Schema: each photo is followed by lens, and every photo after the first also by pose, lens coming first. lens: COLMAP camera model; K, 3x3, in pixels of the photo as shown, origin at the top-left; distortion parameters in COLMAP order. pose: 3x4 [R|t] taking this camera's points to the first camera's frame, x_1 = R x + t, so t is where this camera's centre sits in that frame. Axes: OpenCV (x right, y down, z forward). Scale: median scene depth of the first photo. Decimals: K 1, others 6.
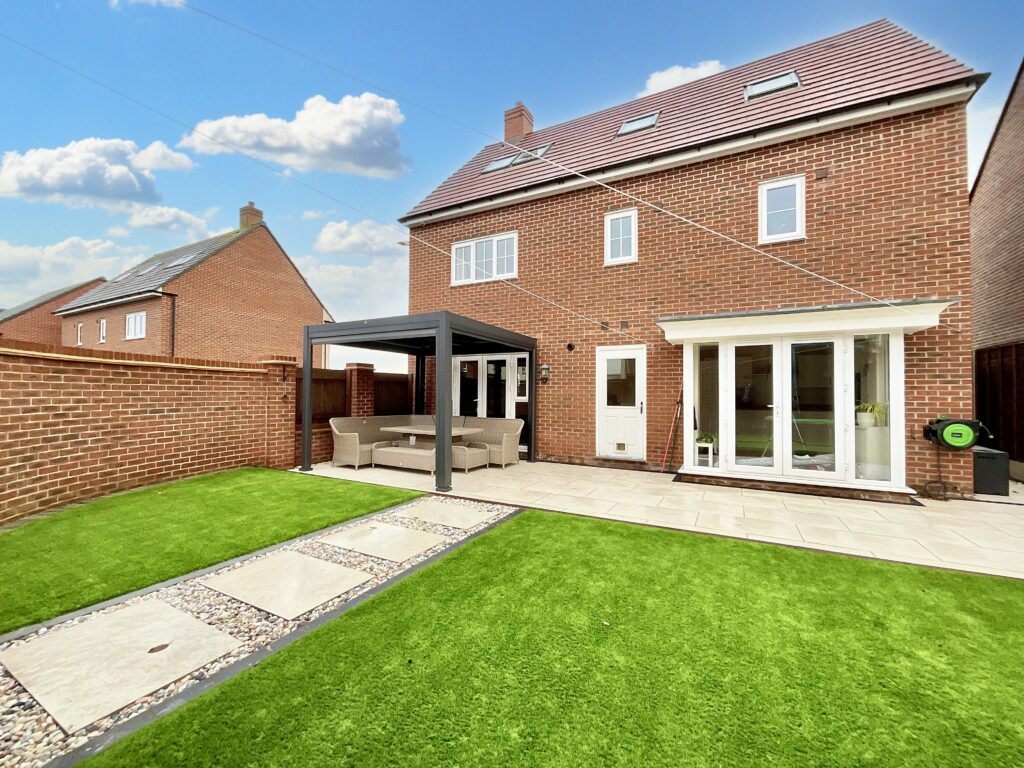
lens RADIAL K [[411.9, 0, 512.1], [0, 411.9, 387.4], [0, 0, 1]] dist [0.000292, 0.000023]
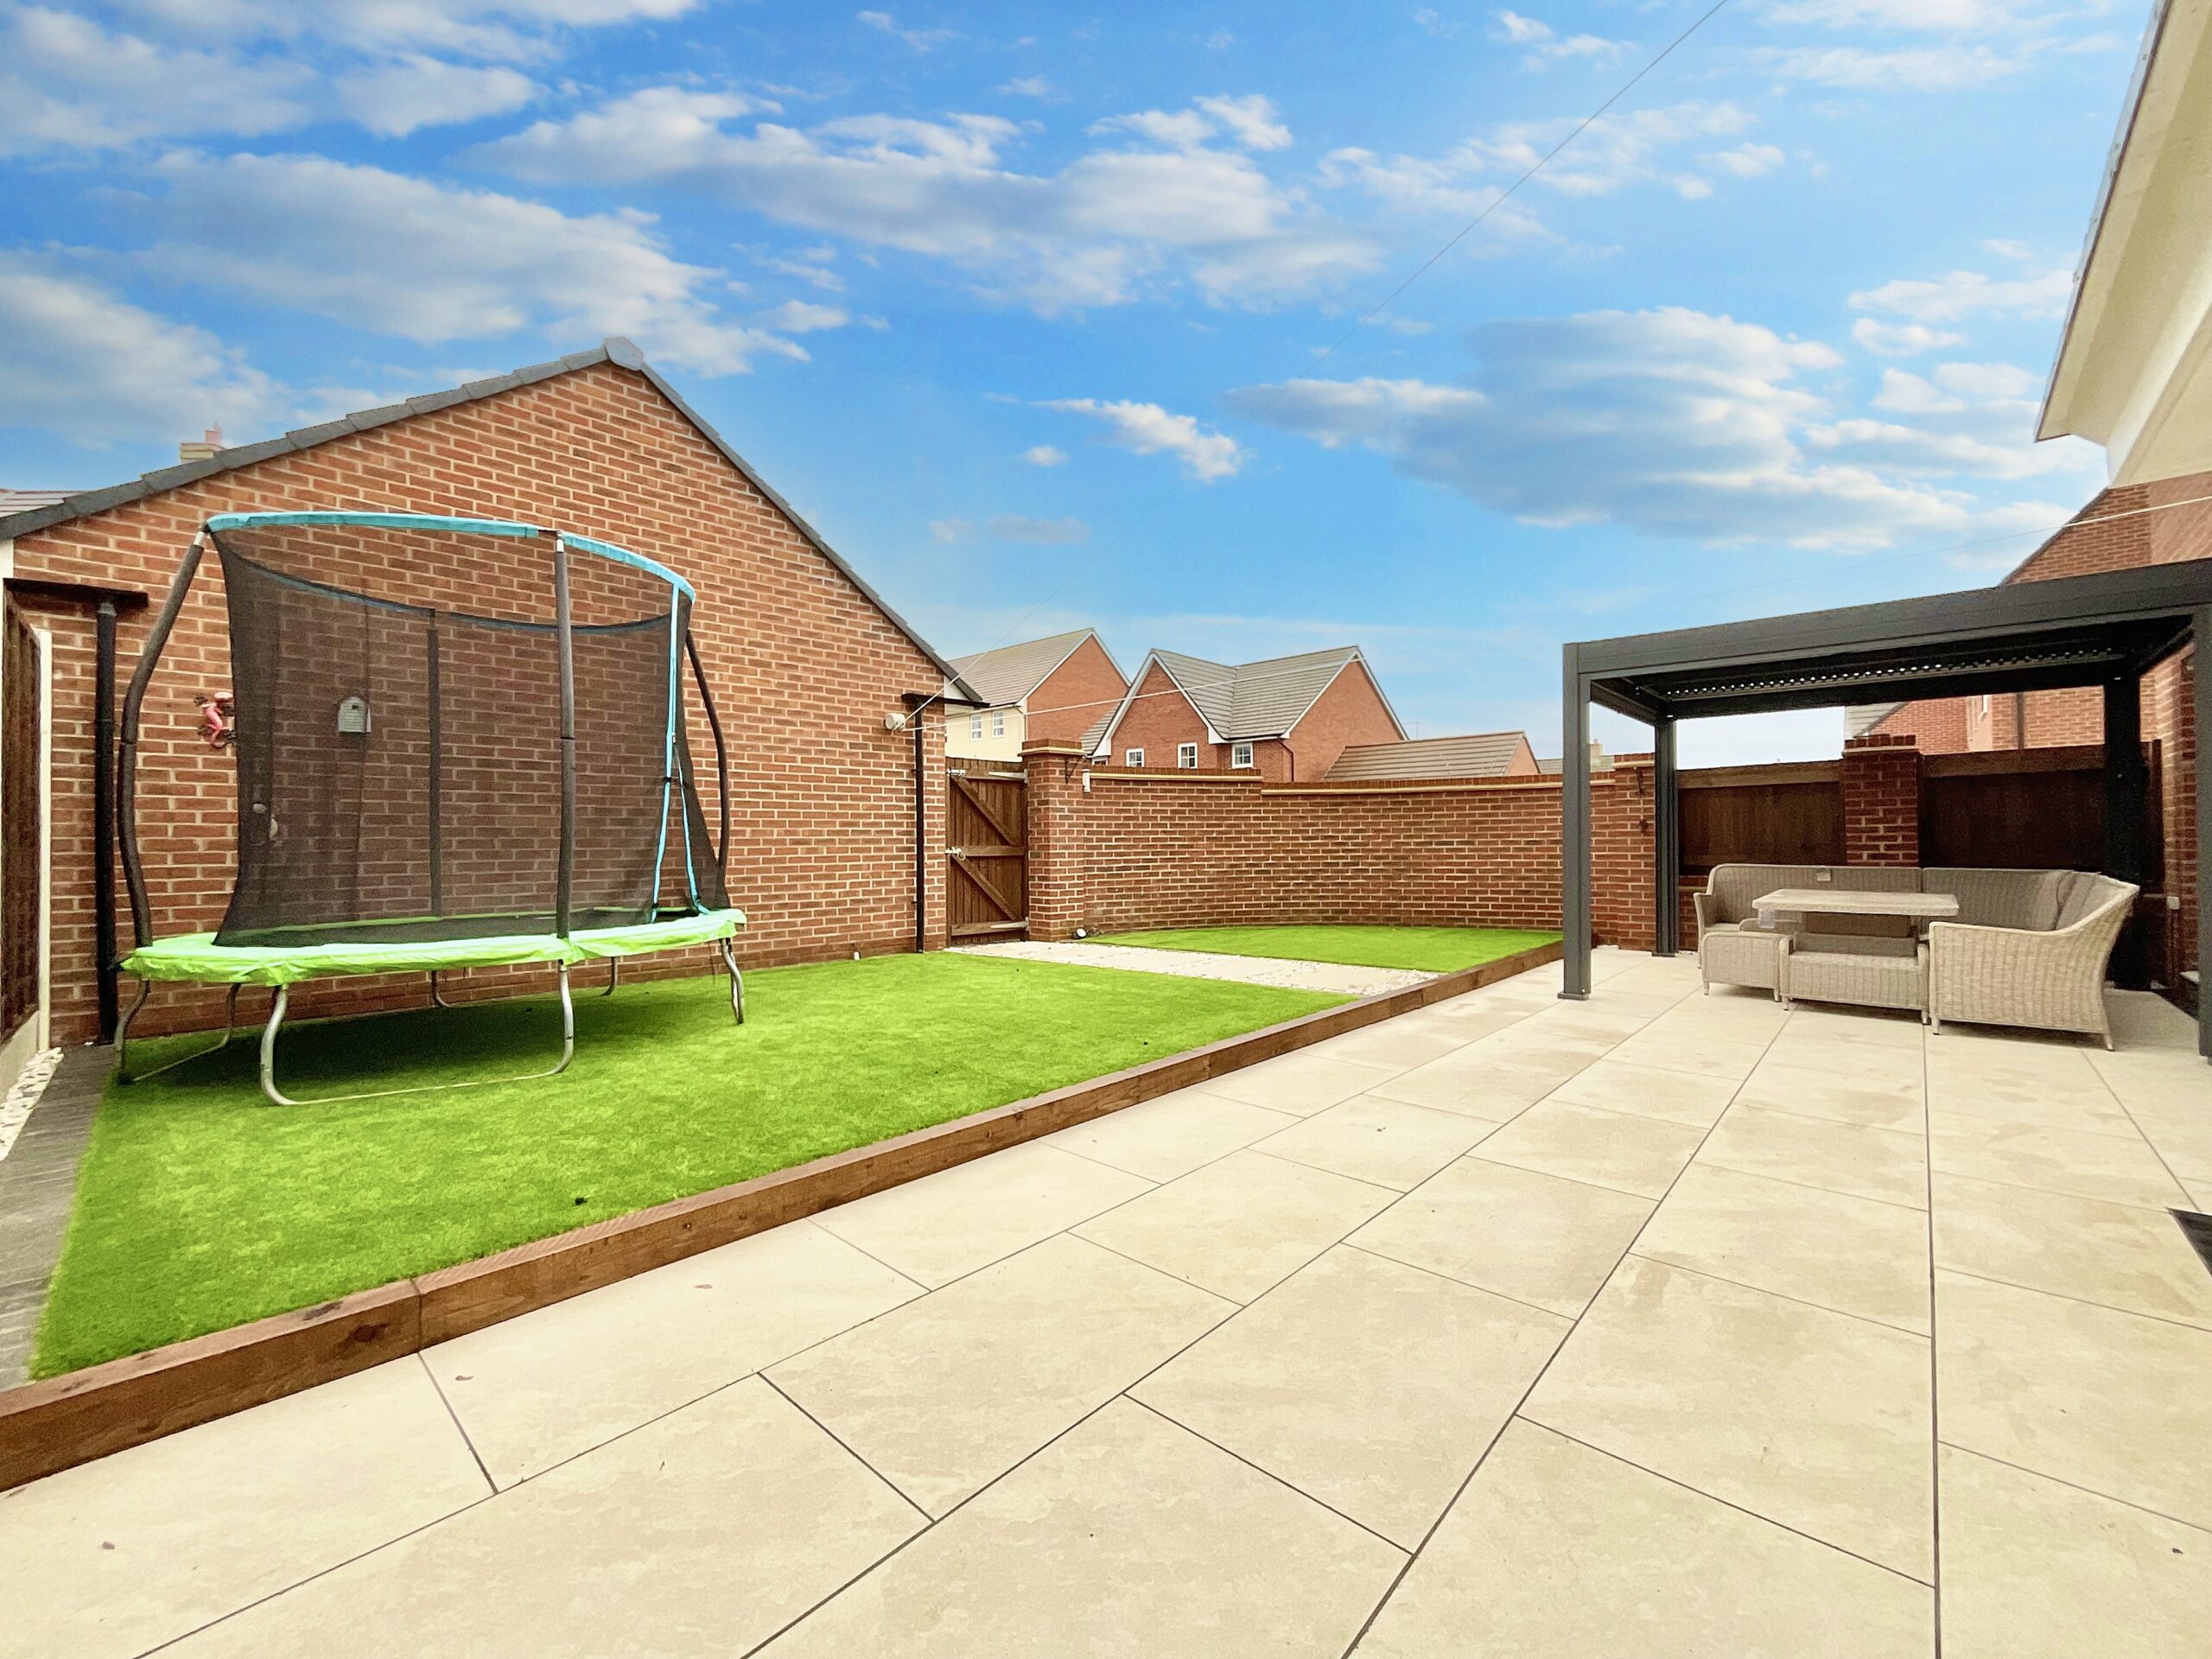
lens RADIAL K [[889.7, 0, 1107.7], [0, 889.7, 837.0], [0, 0, 1]] dist [0.000292, 0.000023]
pose [[-0.251454, -0.014241, -0.967764, 0.845609], [0.019703, 0.999609, -0.019829, 0.051626], [0.967669, -0.024054, -0.251075, 0.594463]]
